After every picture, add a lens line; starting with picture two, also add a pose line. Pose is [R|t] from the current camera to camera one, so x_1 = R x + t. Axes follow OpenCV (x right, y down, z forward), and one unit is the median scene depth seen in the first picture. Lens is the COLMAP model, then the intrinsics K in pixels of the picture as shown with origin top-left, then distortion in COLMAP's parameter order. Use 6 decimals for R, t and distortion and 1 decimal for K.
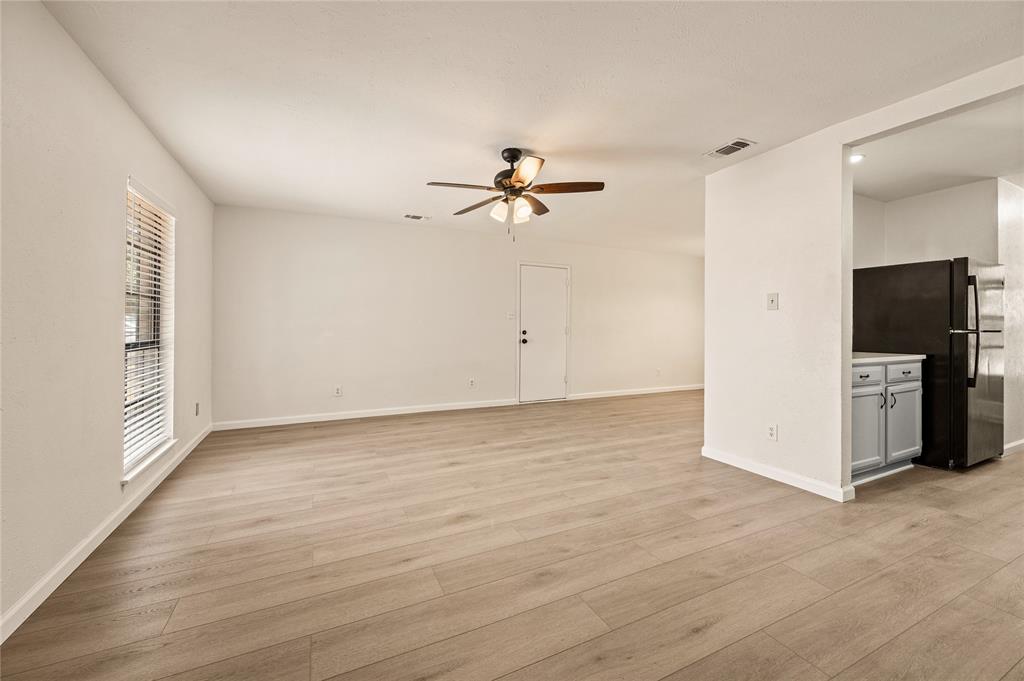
lens RADIAL K [[407.8, 0, 511.9], [0, 407.8, 327.4], [0, 0, 1]] dist [0.001175, 0.000073]
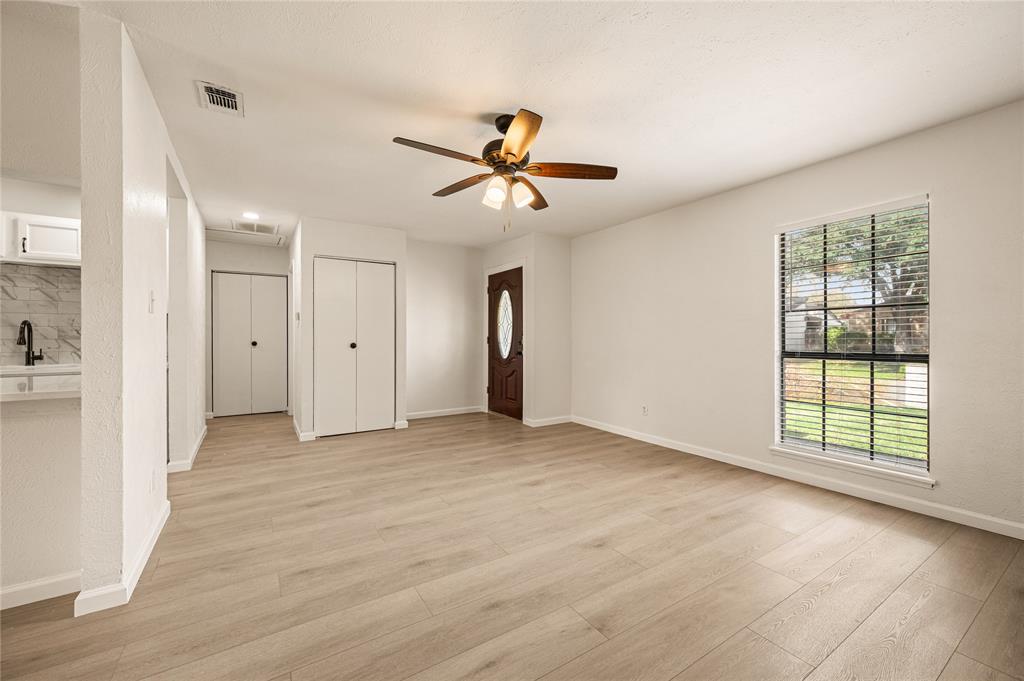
lens RADIAL K [[405.7, 0, 510.8], [0, 405.7, 336.5], [0, 0, 1]] dist [0.000022, -0.000091]
pose [[-0.992622, -0.004054, -0.121179, 0.088559], [-0.003917, 0.999991, -0.001370, -0.002331], [0.121184, -0.000885, -0.992630, 1.787210]]
